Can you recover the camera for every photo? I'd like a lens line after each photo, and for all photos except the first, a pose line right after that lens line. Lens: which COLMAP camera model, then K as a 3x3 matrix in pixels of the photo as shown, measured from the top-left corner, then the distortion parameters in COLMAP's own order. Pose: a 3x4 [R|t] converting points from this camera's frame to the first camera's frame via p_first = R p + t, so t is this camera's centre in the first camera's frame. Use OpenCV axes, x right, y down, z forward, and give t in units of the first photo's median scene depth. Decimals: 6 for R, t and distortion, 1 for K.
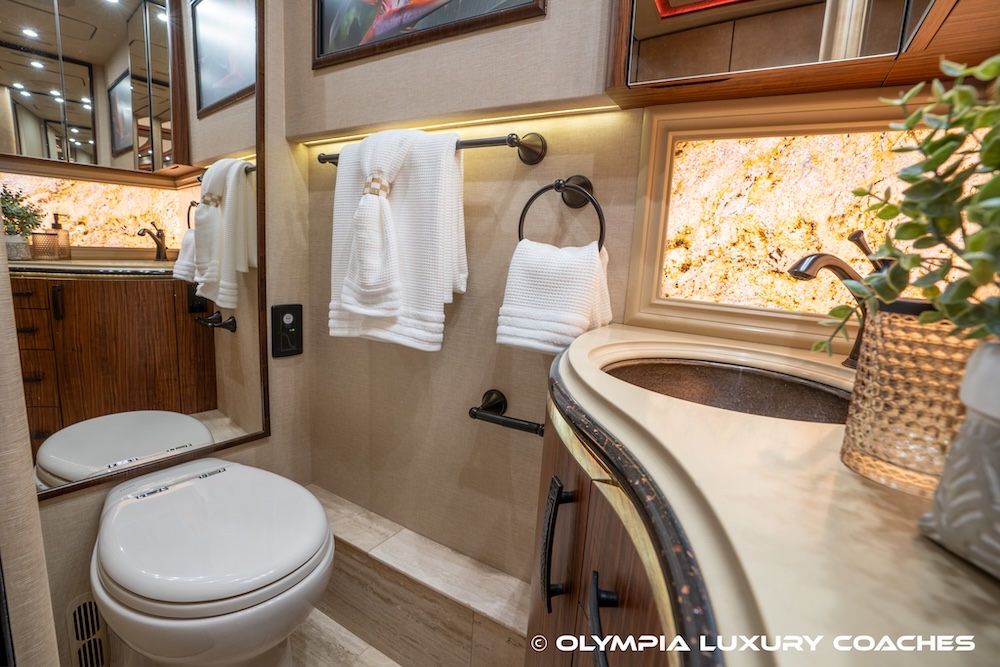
lens RADIAL K [[465.4, 0, 501.5], [0, 465.4, 328.8], [0, 0, 1]] dist [-0.067763, 0.025101]
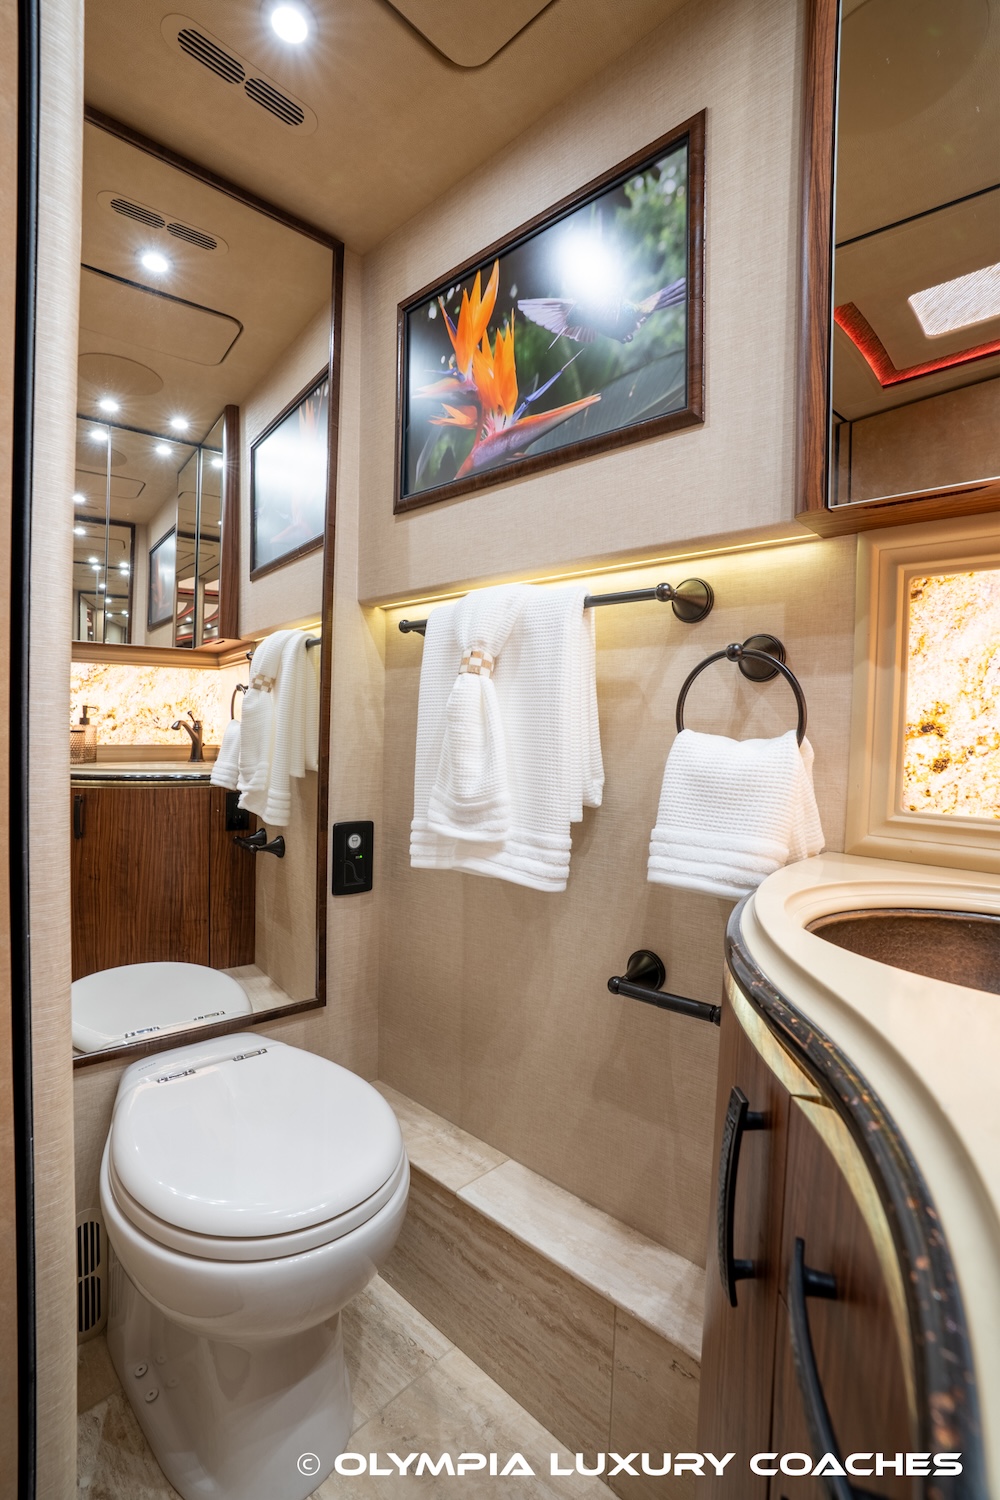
lens RADIAL K [[698.1, 0, 503.9], [0, 698.1, 752.2], [0, 0, 1]] dist [-0.067763, 0.025101]
pose [[0.977329, -0.023917, -0.210373, 0.002430], [-0.005891, 0.990143, -0.139937, -0.012649], [0.211646, 0.138004, 0.967554, -0.054490]]
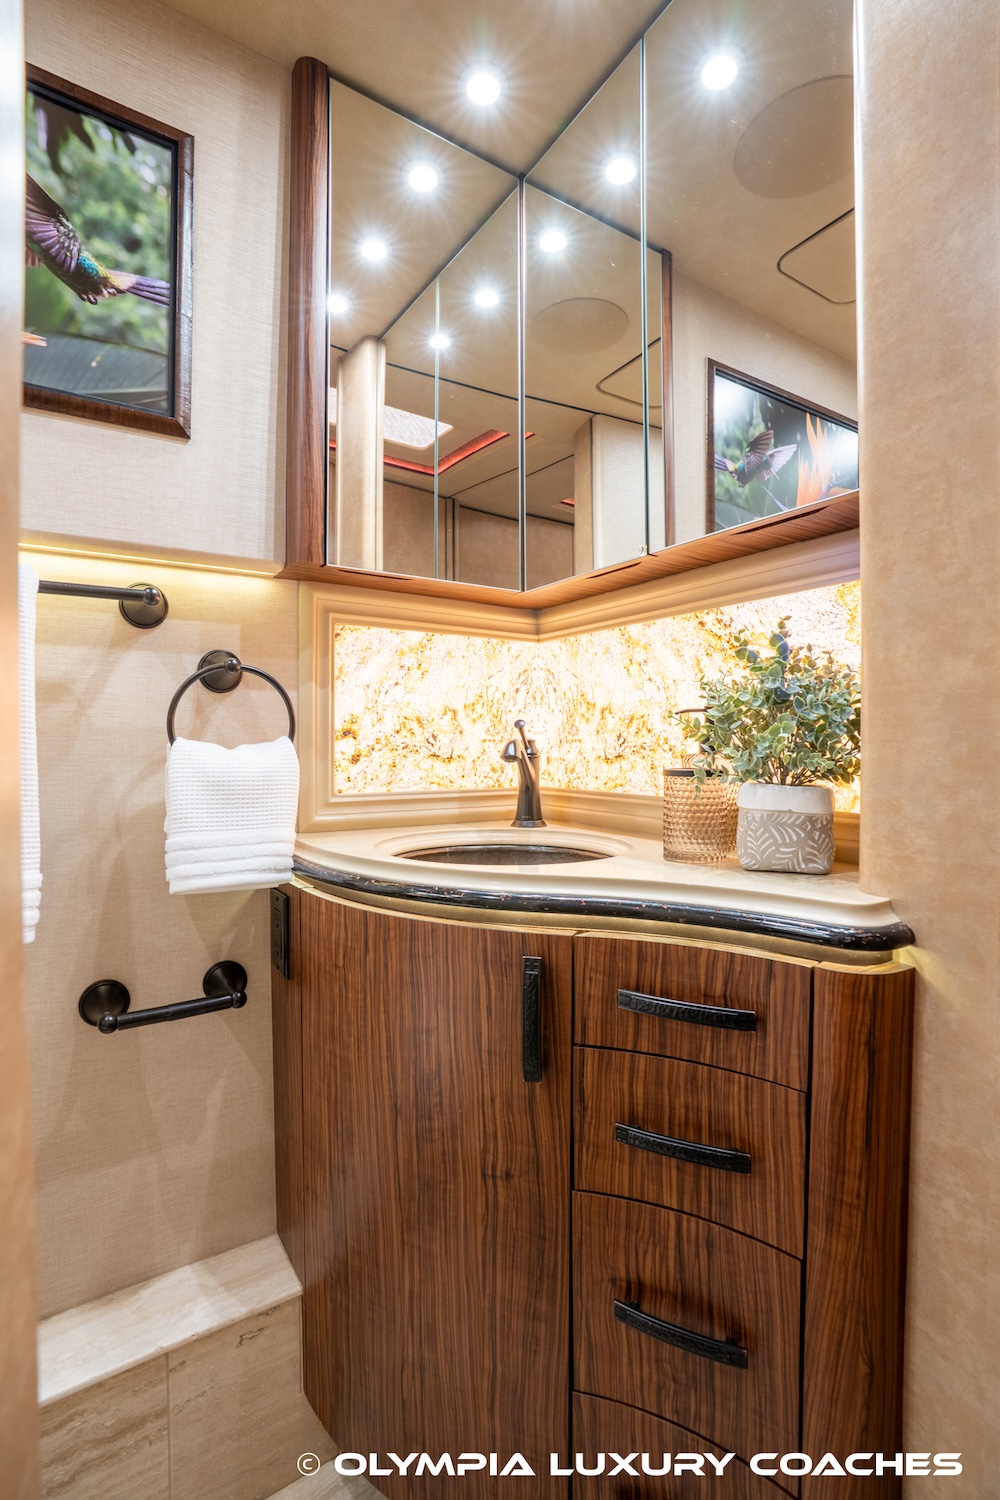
lens RADIAL K [[698.1, 0, 495.9], [0, 698.1, 749.5], [0, 0, 1]] dist [-0.067763, 0.025101]
pose [[0.440497, -0.067692, 0.895199, -0.680925], [0.171652, 0.985107, -0.009974, -0.084647], [-0.881191, 0.158056, 0.445556, 0.124425]]
